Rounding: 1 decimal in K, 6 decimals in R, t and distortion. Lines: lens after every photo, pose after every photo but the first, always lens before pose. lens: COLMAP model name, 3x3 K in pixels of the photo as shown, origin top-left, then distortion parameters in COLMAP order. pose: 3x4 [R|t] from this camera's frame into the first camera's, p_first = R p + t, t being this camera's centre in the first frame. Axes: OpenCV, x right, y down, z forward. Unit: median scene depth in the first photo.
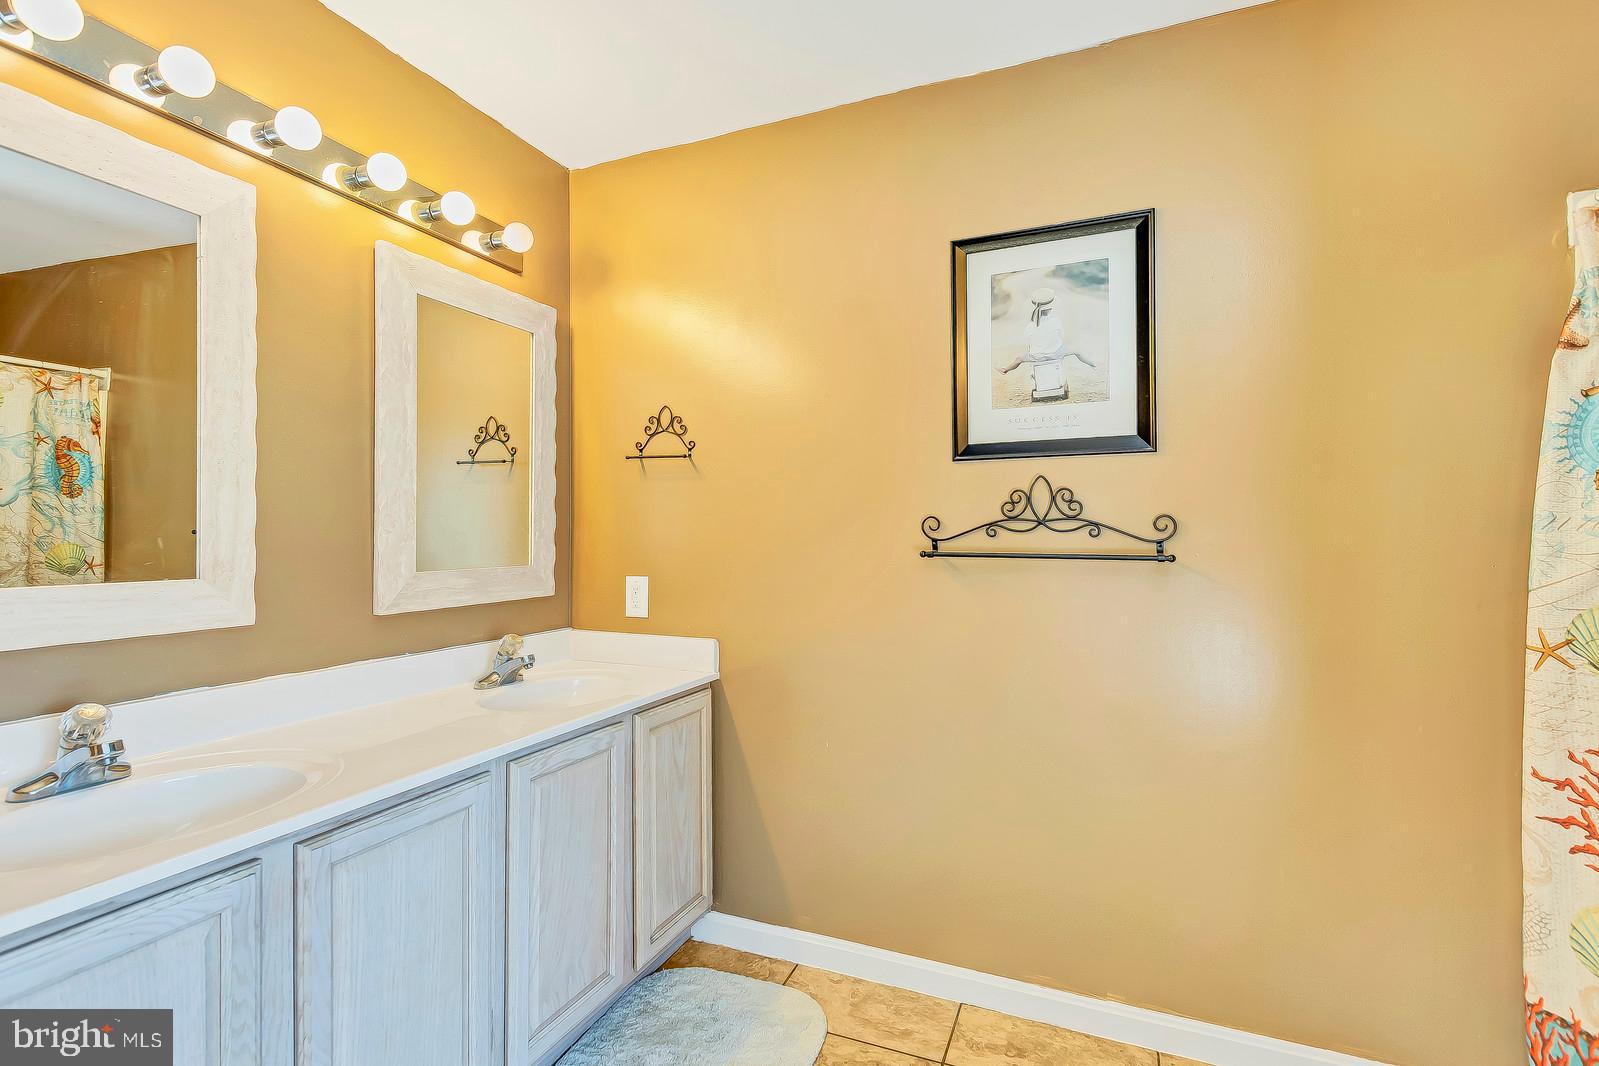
lens RADIAL K [[730.2, 0, 805.9], [0, 730.2, 535.4], [0, 0, 1]] dist [0.004194, -0.000385]
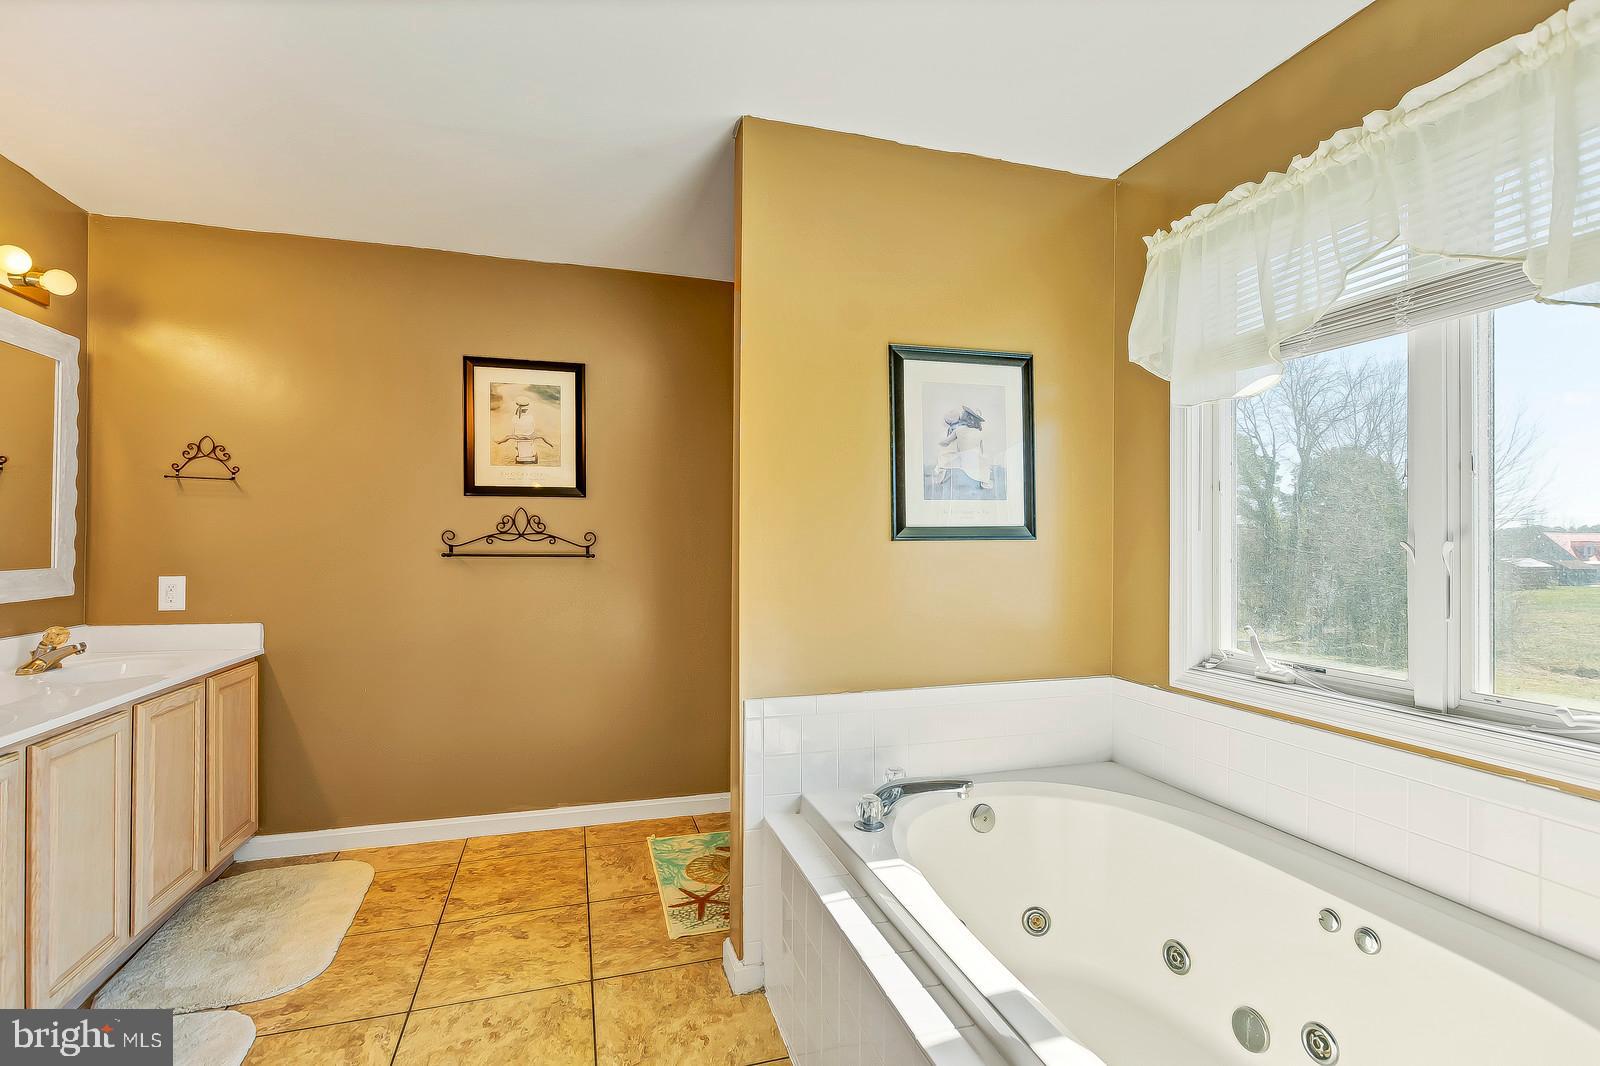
lens RADIAL K [[730.6, 0, 806.1], [0, 730.6, 542.4], [0, 0, 1]] dist [0.004194, -0.000385]
pose [[0.760641, 0.003562, 0.649163, -0.259235], [-0.005165, 0.999987, 0.000564, -0.005621], [-0.649152, -0.003782, 0.760649, -0.674548]]
